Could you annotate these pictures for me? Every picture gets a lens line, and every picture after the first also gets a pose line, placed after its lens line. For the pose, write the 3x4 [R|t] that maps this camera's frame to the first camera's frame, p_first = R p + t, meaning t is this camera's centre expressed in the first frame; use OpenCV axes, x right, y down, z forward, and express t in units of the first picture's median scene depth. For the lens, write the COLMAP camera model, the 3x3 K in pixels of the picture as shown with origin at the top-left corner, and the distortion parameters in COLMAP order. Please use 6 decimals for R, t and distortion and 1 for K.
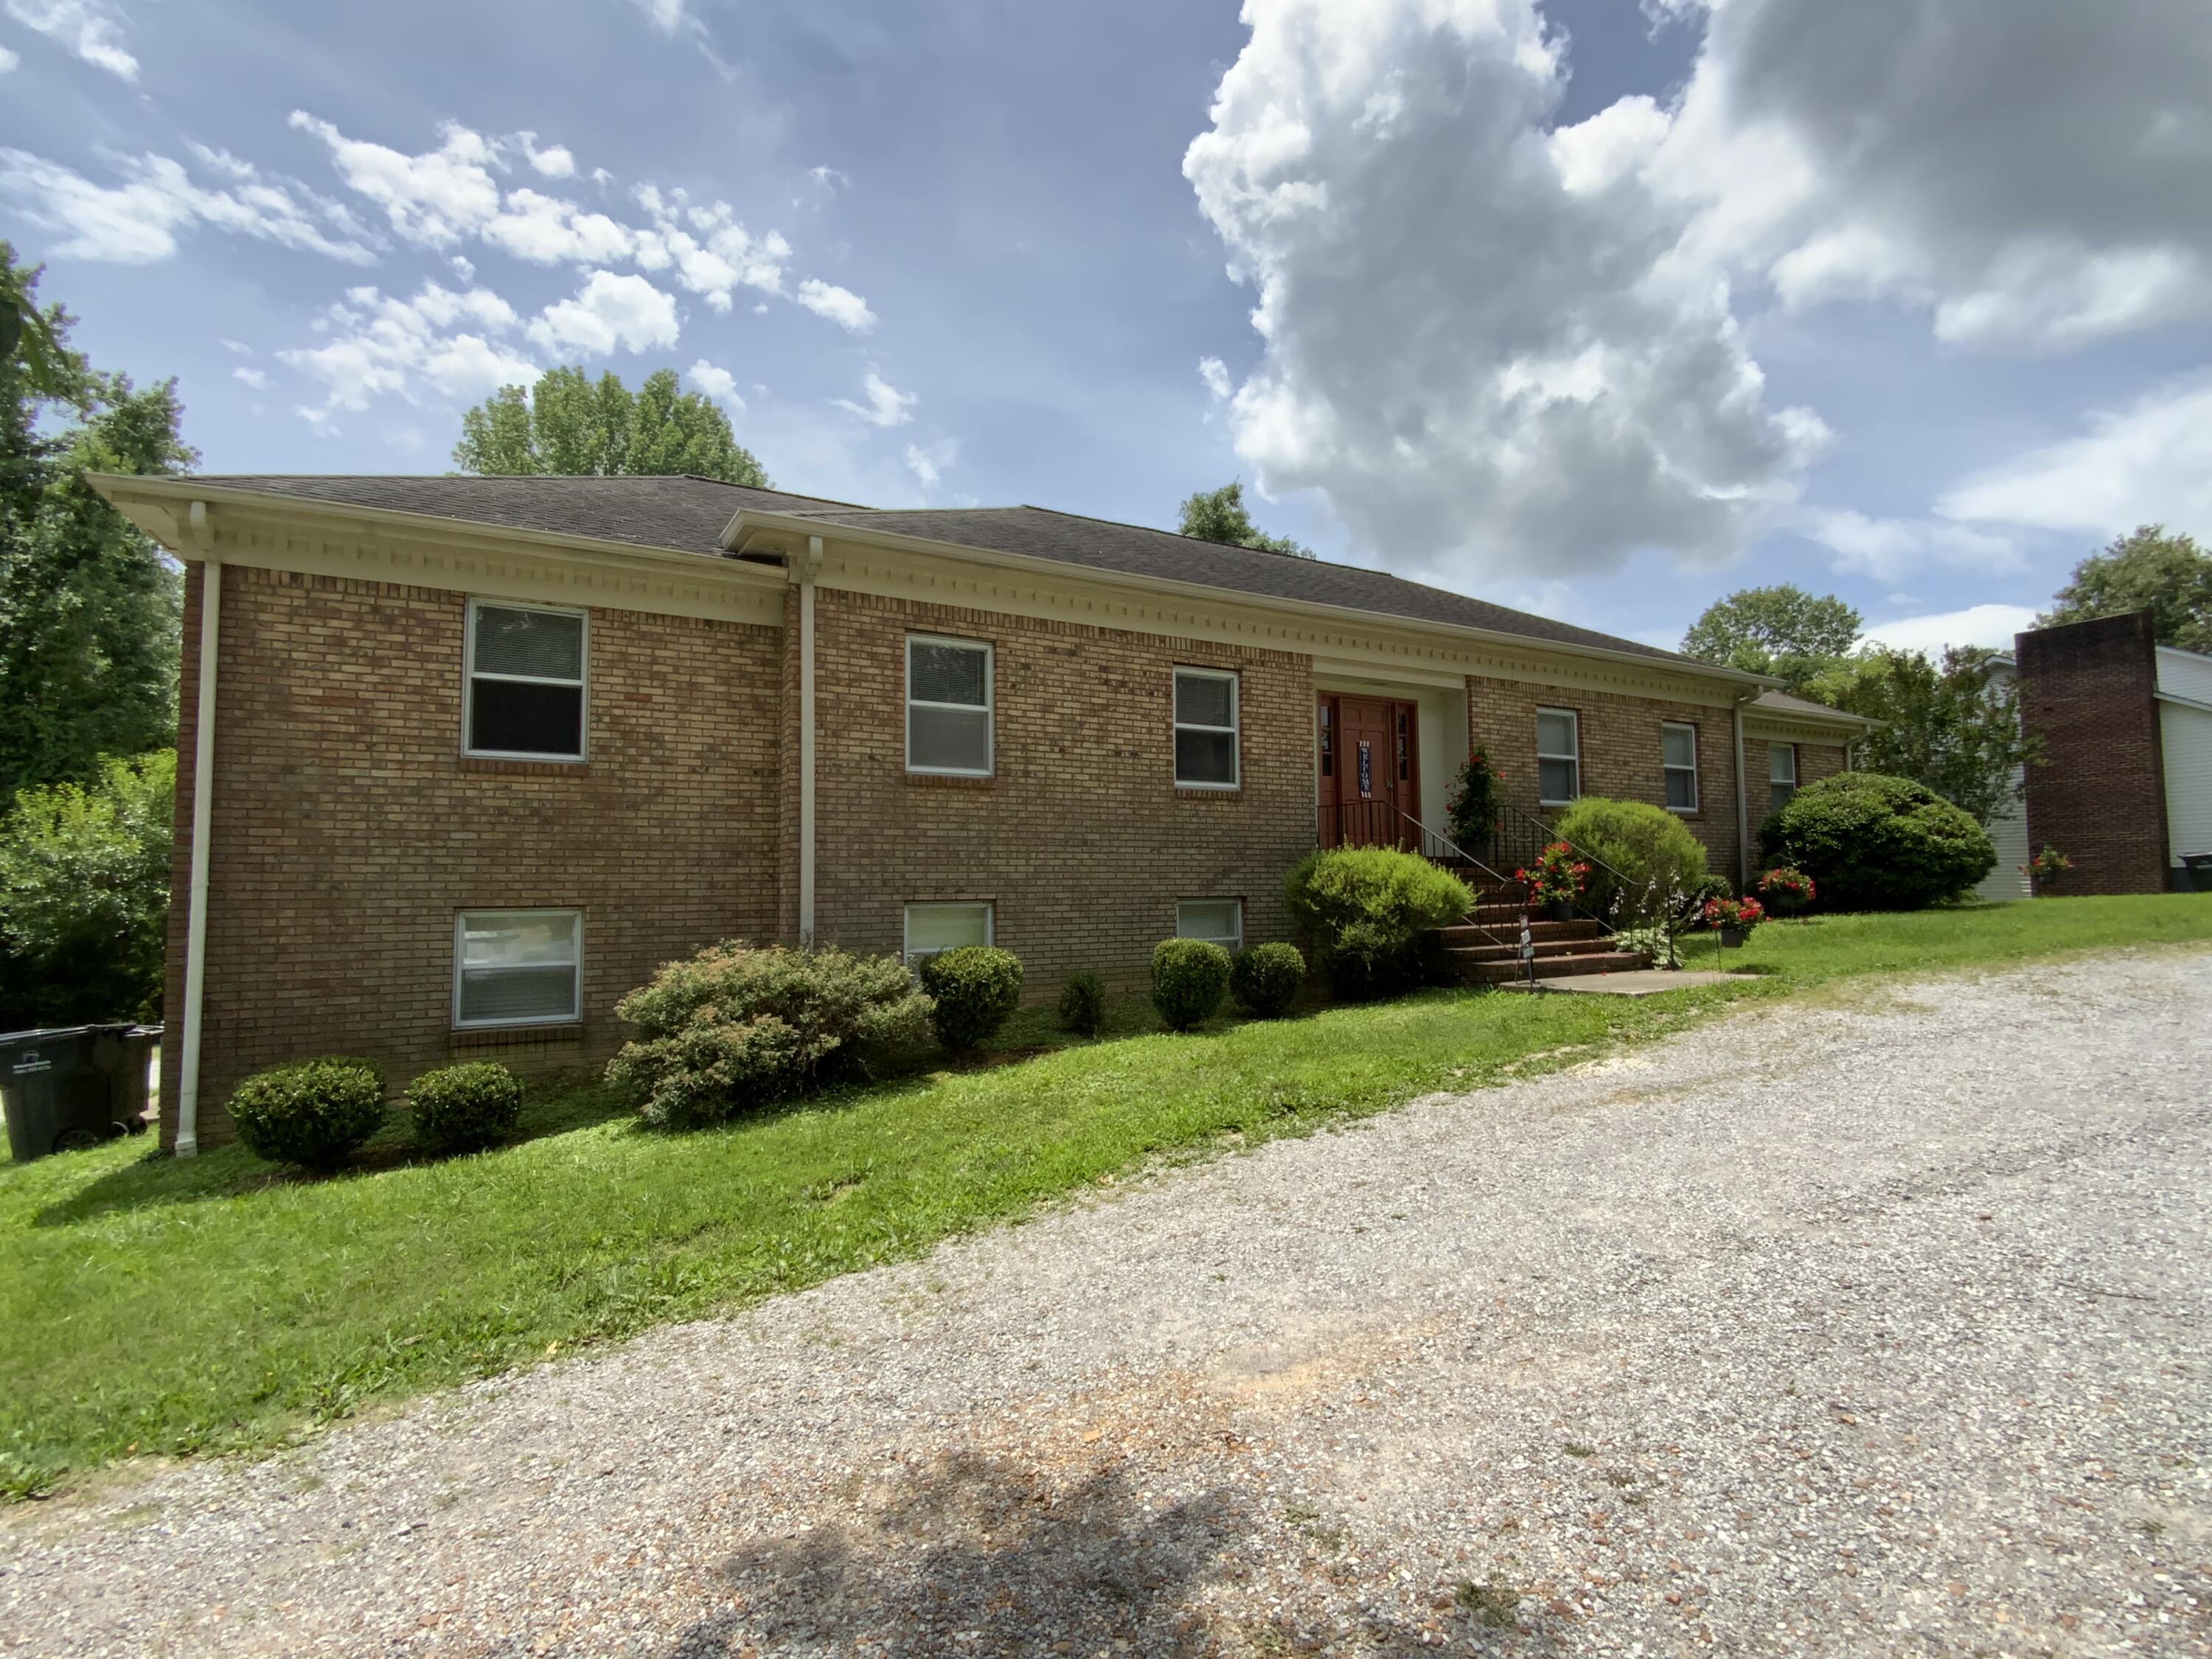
lens RADIAL K [[989.7, 0, 1101.7], [0, 989.7, 829.5], [0, 0, 1]] dist [0.032833, -0.027218]
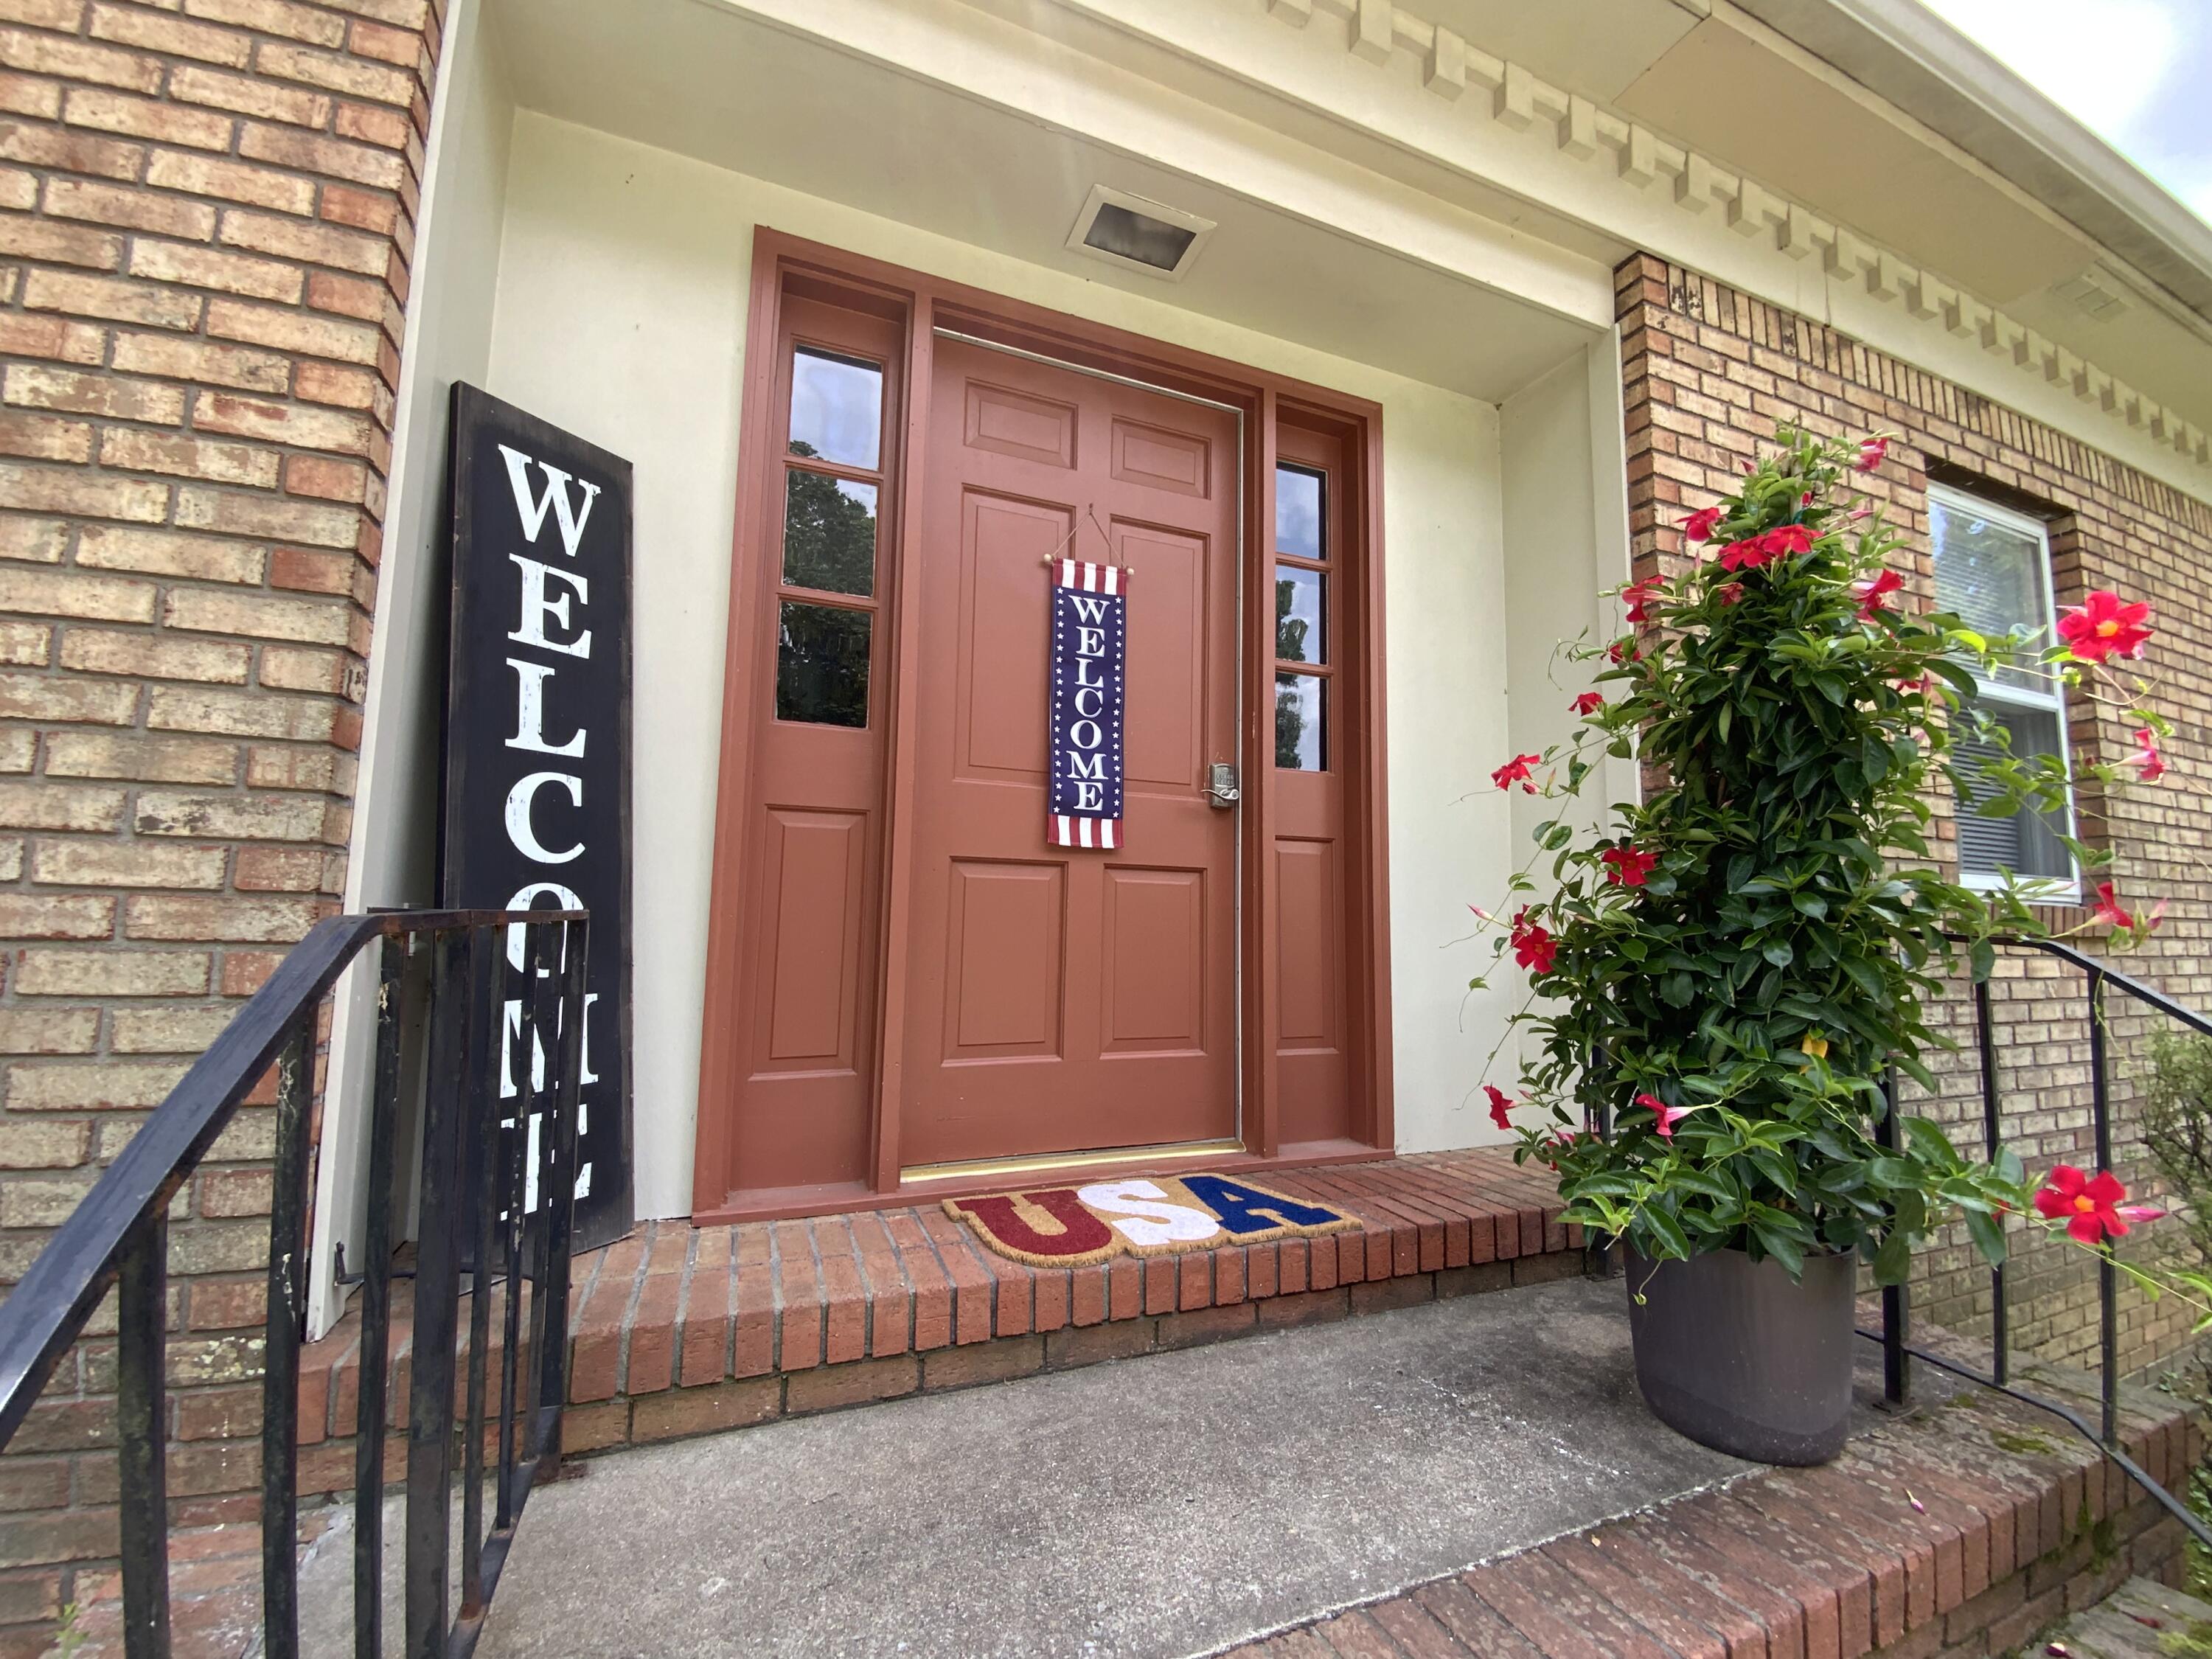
lens RADIAL K [[896.2, 0, 1119.7], [0, 896.2, 821.6], [0, 0, 1]] dist [0.038568, -0.026434]
pose [[0.995143, 0.025300, -0.095136, 0.313214], [-0.028123, 0.999199, -0.028452, -0.033778], [0.094340, 0.030989, 0.995058, 0.886669]]
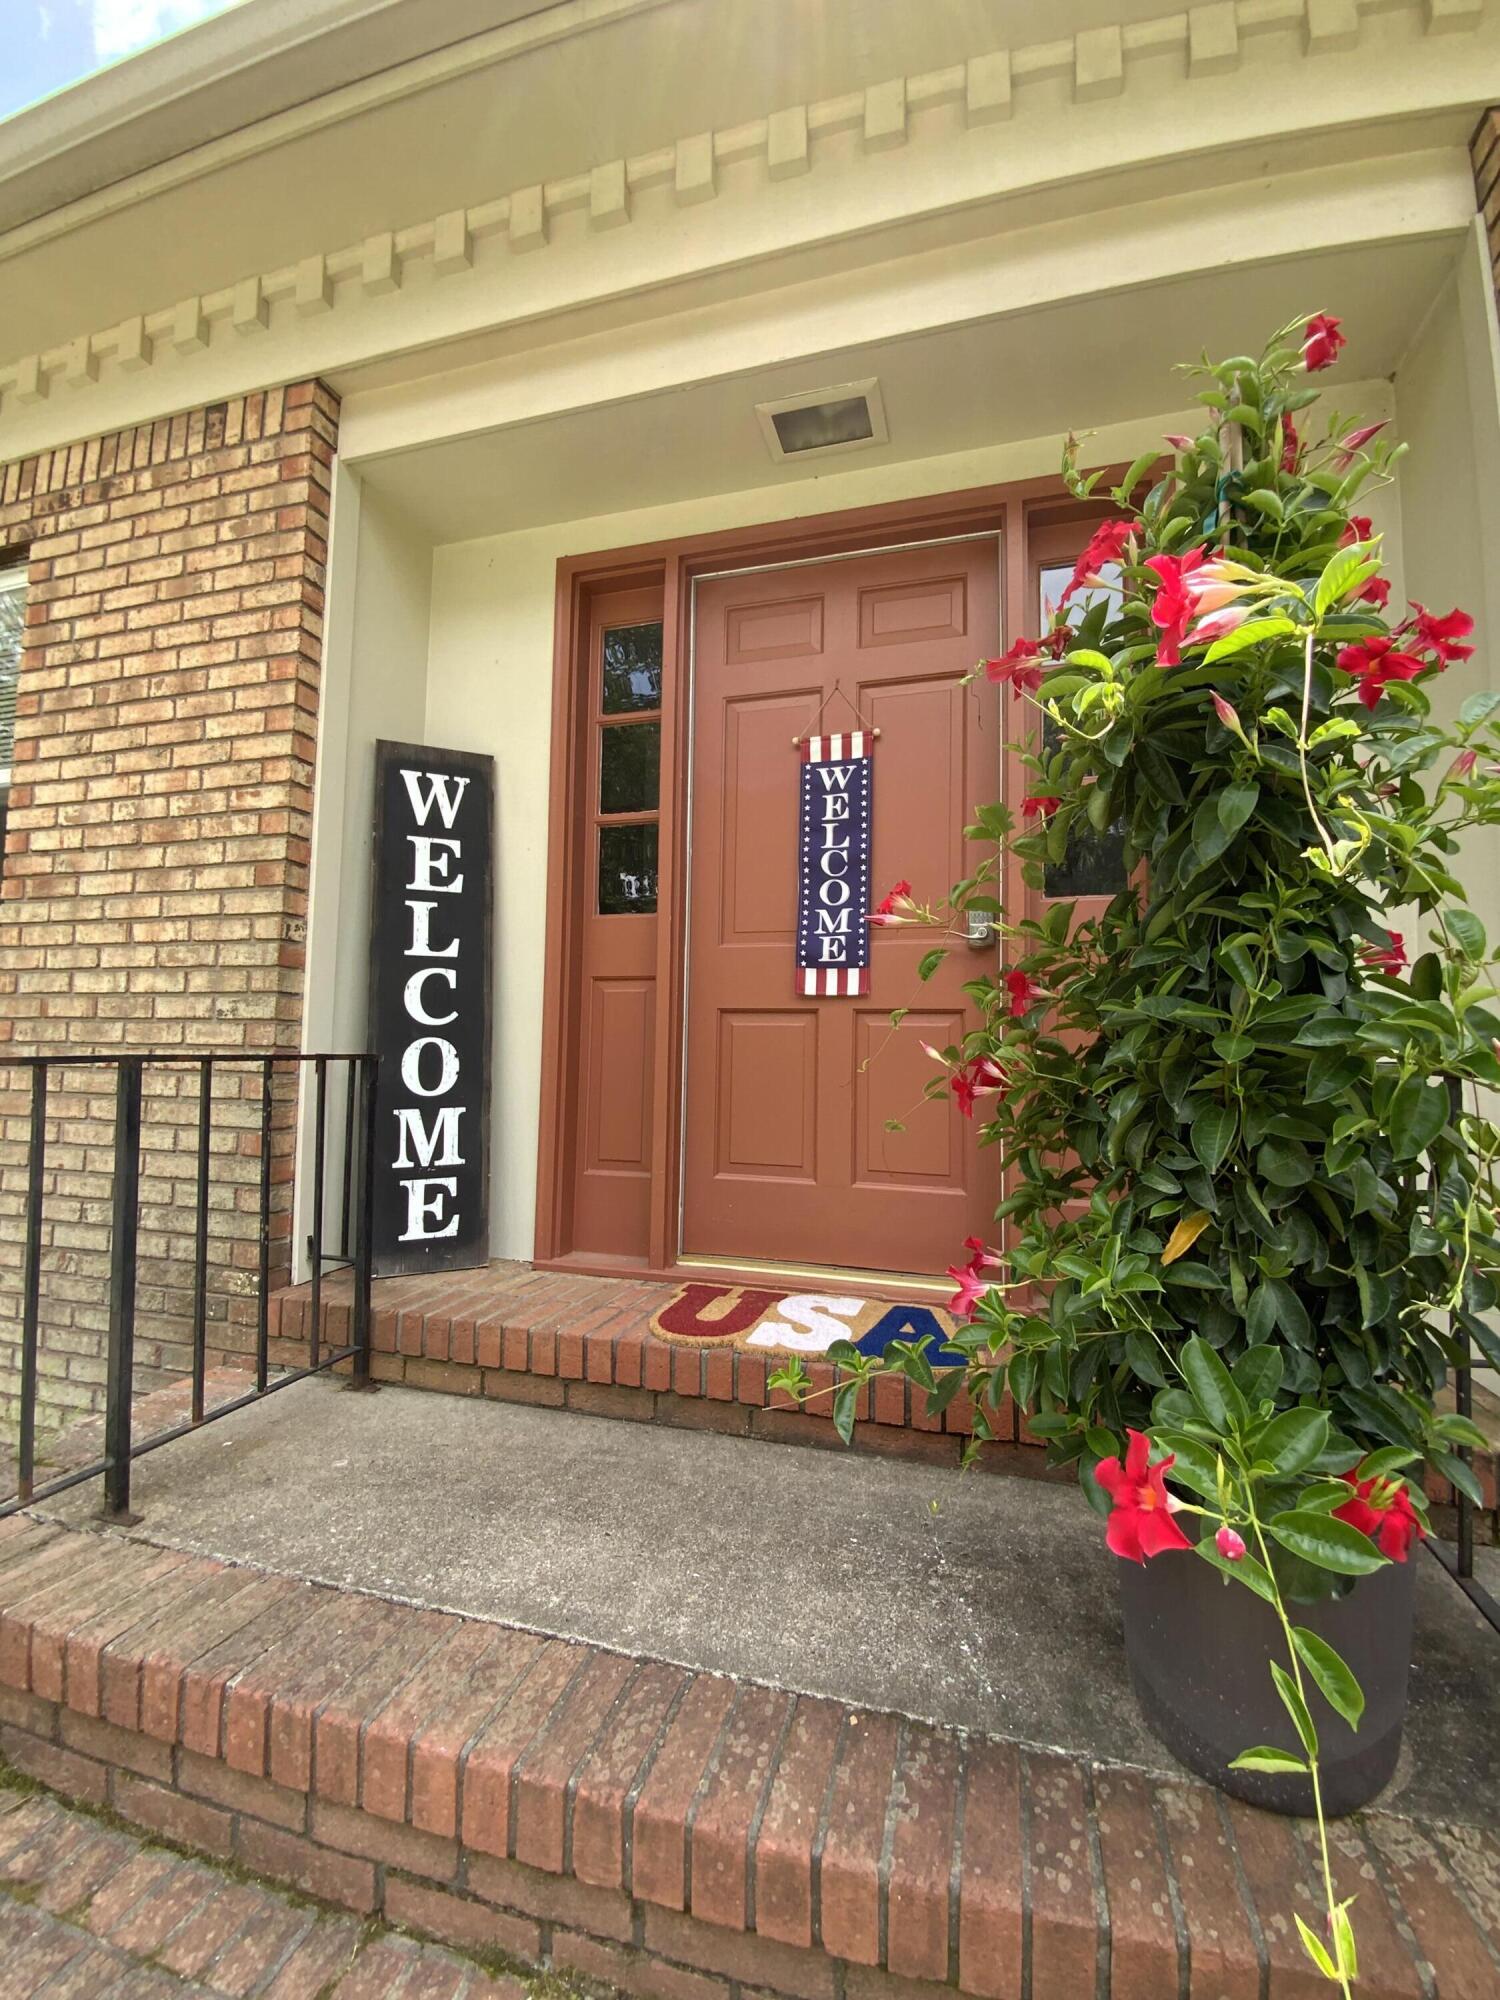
lens RADIAL K [[811.9, 0, 748.0], [0, 811.9, 996.0], [0, 0, 1]] dist [0.009396, -0.000334]
pose [[0.723555, -0.020316, -0.689967, 0.404241], [0.027856, 0.999612, -0.000221, -0.033883], [0.689704, -0.019060, 0.723840, 0.924111]]
